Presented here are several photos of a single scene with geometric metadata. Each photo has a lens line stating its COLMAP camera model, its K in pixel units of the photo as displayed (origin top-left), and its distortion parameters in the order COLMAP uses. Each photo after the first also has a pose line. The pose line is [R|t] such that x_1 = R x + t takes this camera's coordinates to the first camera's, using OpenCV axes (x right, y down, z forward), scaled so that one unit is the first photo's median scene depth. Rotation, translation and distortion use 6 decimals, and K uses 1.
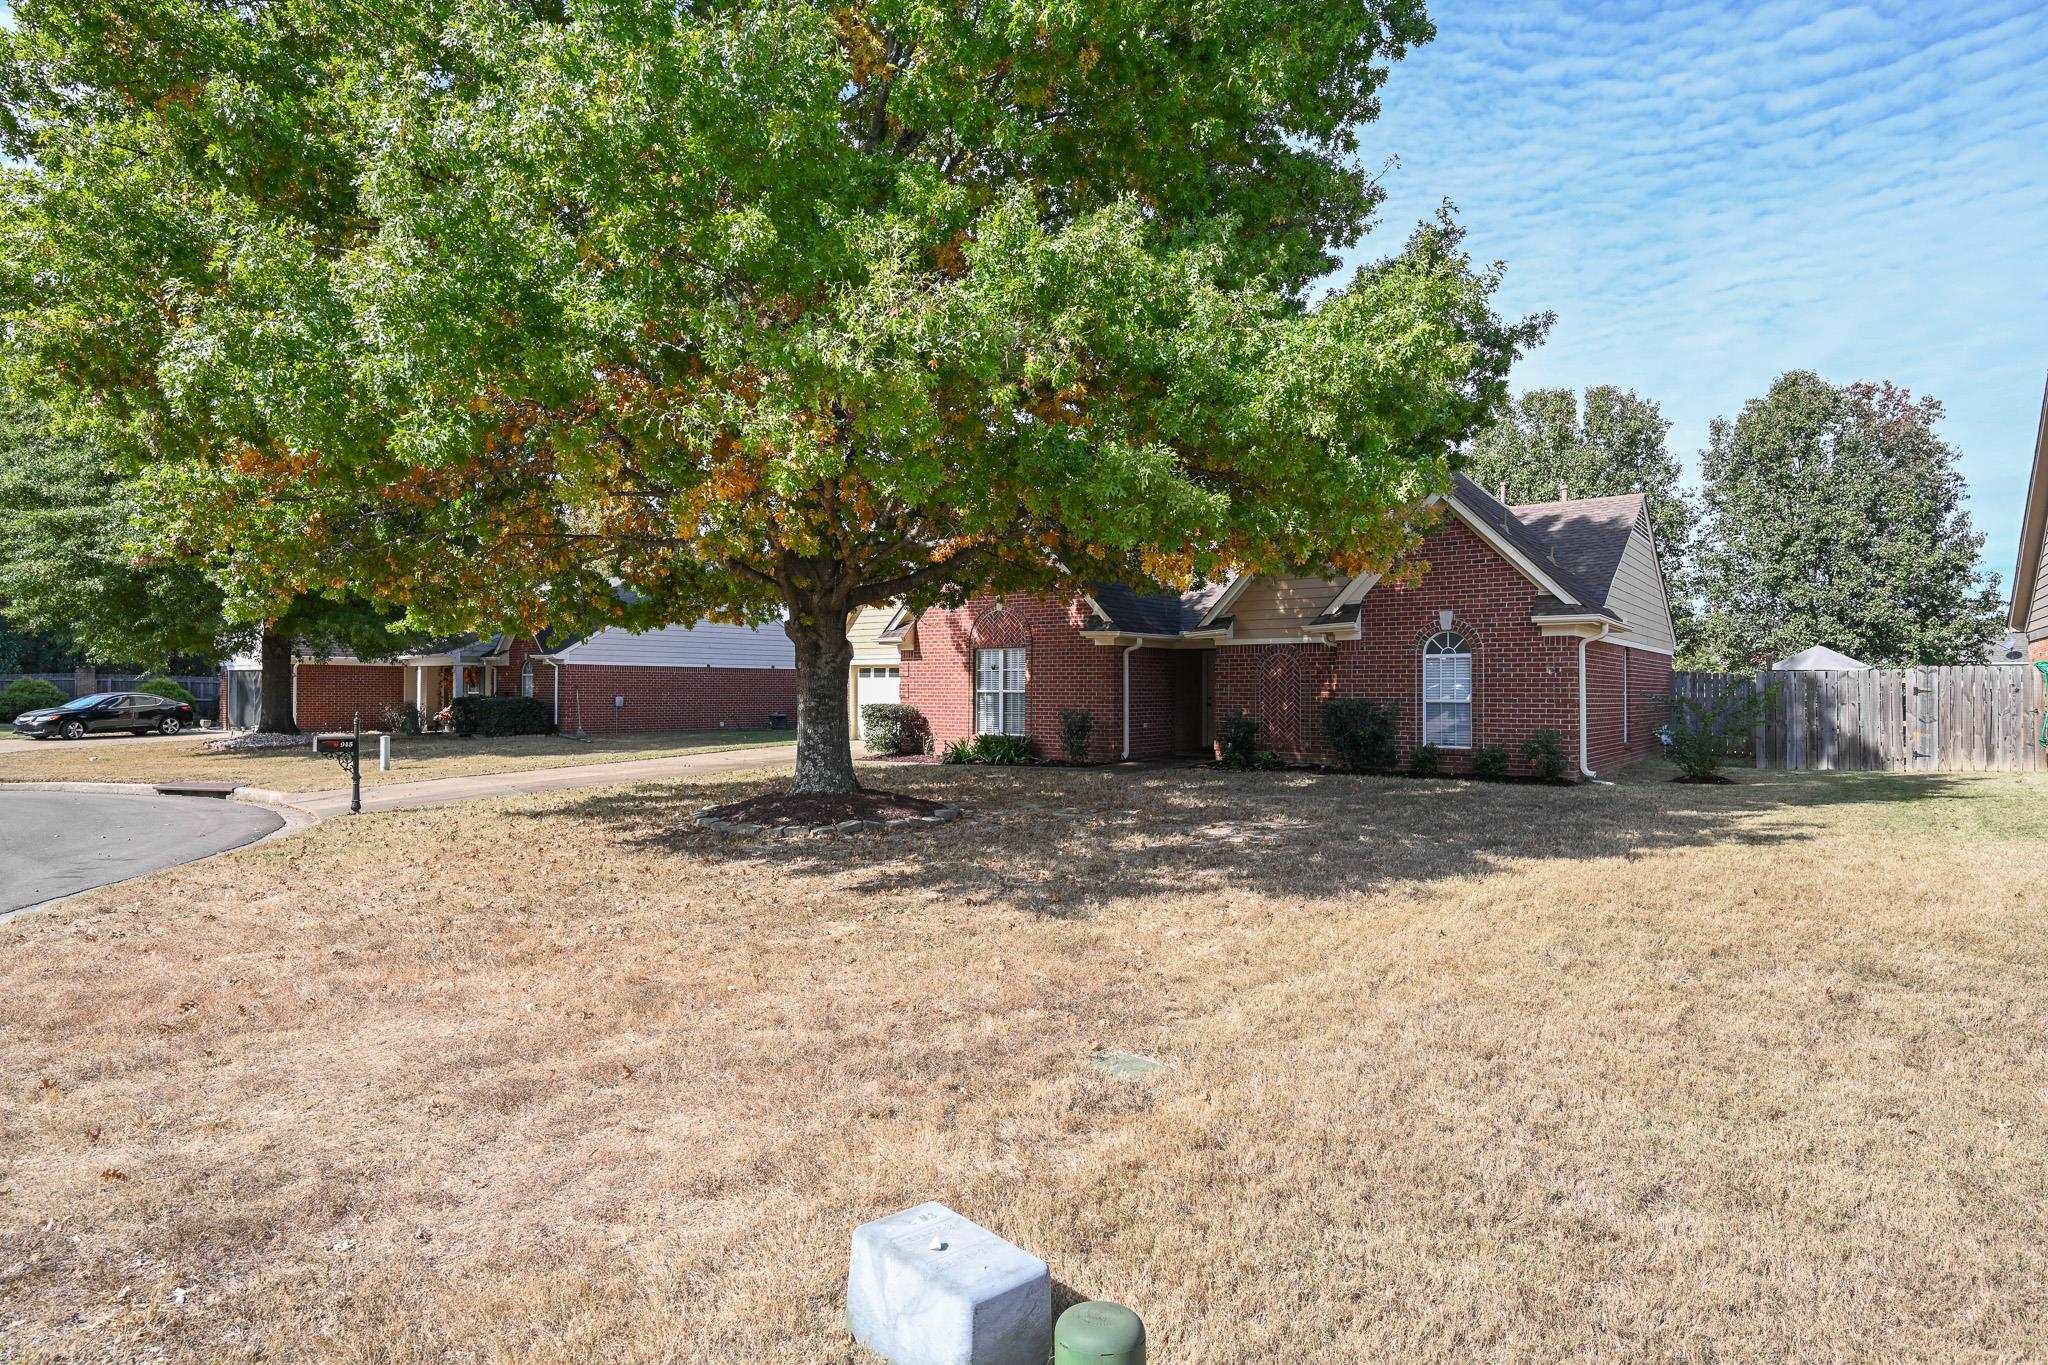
lens RADIAL K [[1160.7, 0, 973.4], [0, 1160.7, 685.6], [0, 0, 1]] dist [-0.002536, 0.005876]
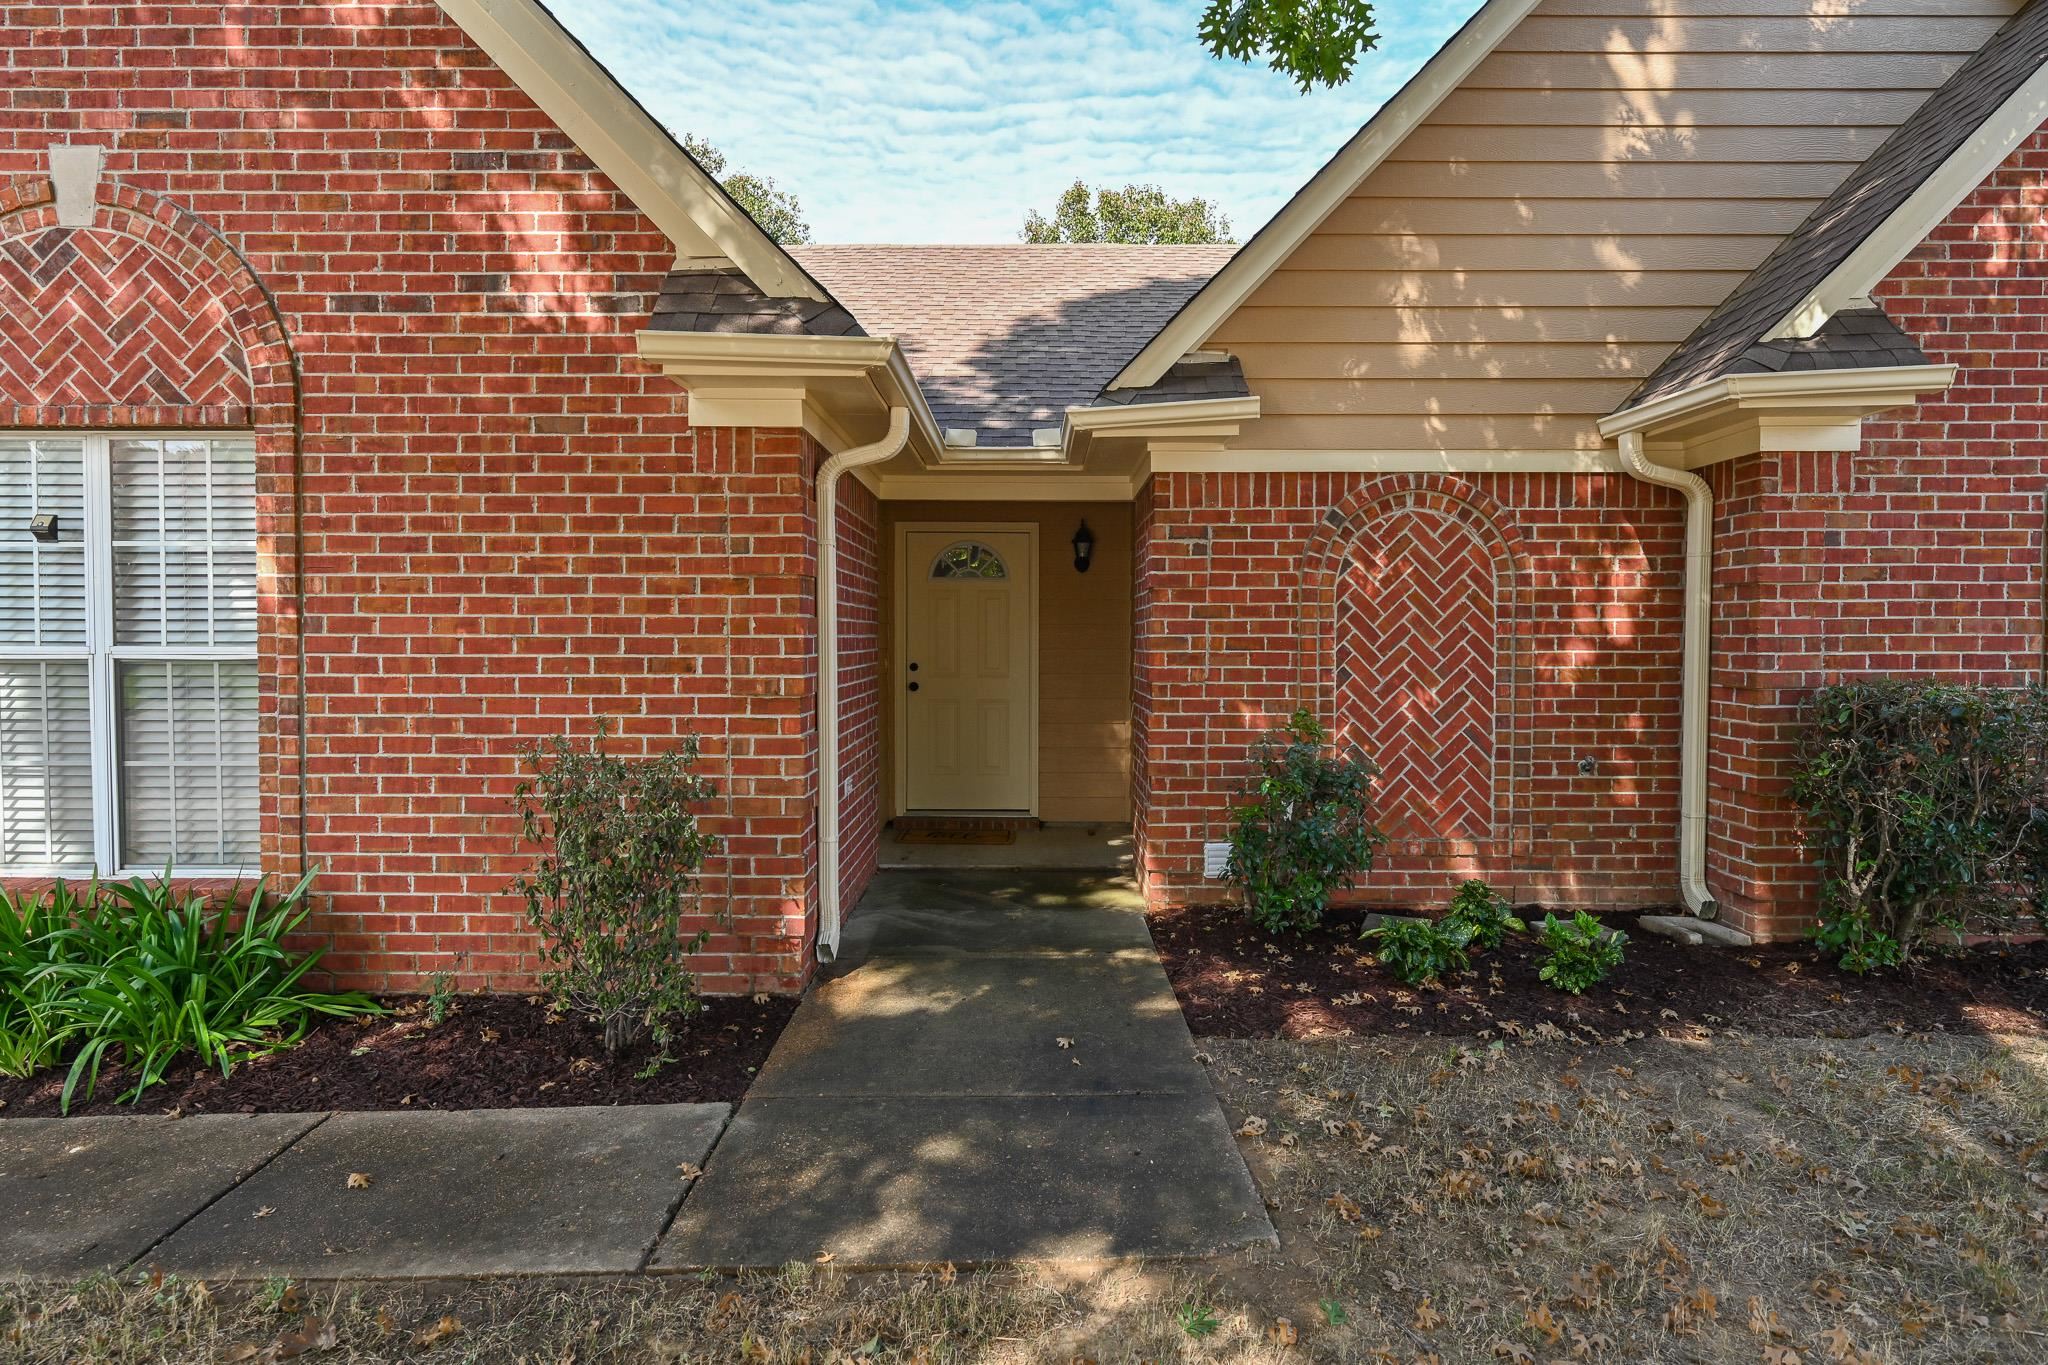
lens RADIAL K [[1160.7, 0, 1044.5], [0, 1160.7, 674.6], [0, 0, 1]] dist [-0.002536, 0.005876]
pose [[0.775850, -0.021879, 0.630538, 0.023429], [-0.000656, 0.999370, 0.035484, 0.001163], [-0.630917, -0.027944, 0.775347, 0.738151]]
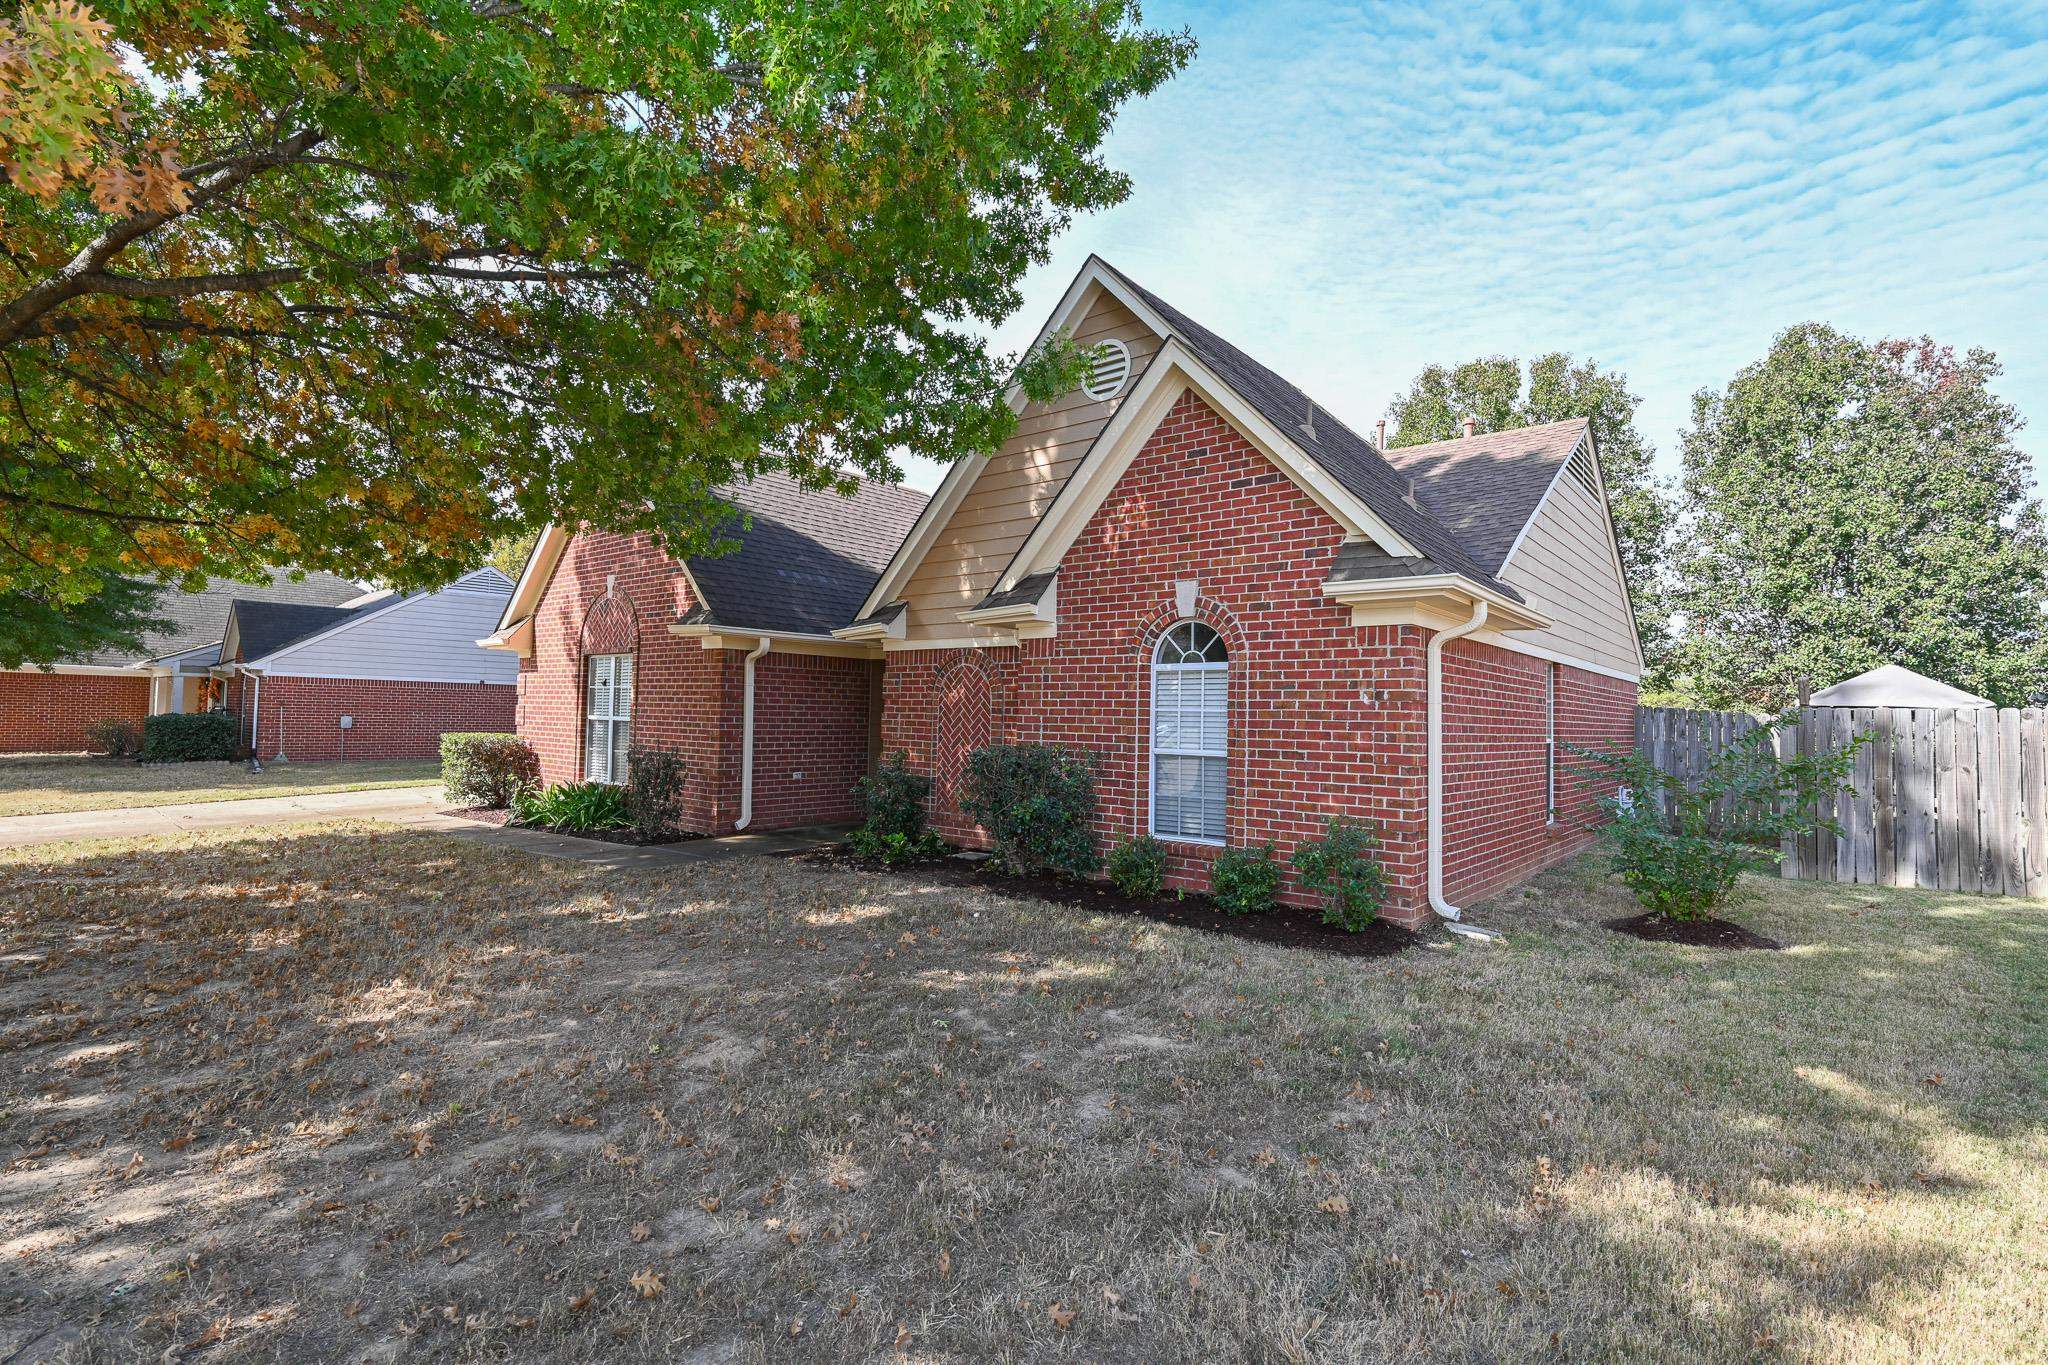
lens RADIAL K [[995.8, 0, 1020.3], [0, 995.8, 683.8], [0, 0, 1]] dist [0.002935, -0.003980]
pose [[0.999536, 0.017065, -0.025219, 0.267651], [-0.017799, 0.999416, -0.029160, -0.002681], [0.024707, 0.029595, 0.999257, 0.427155]]
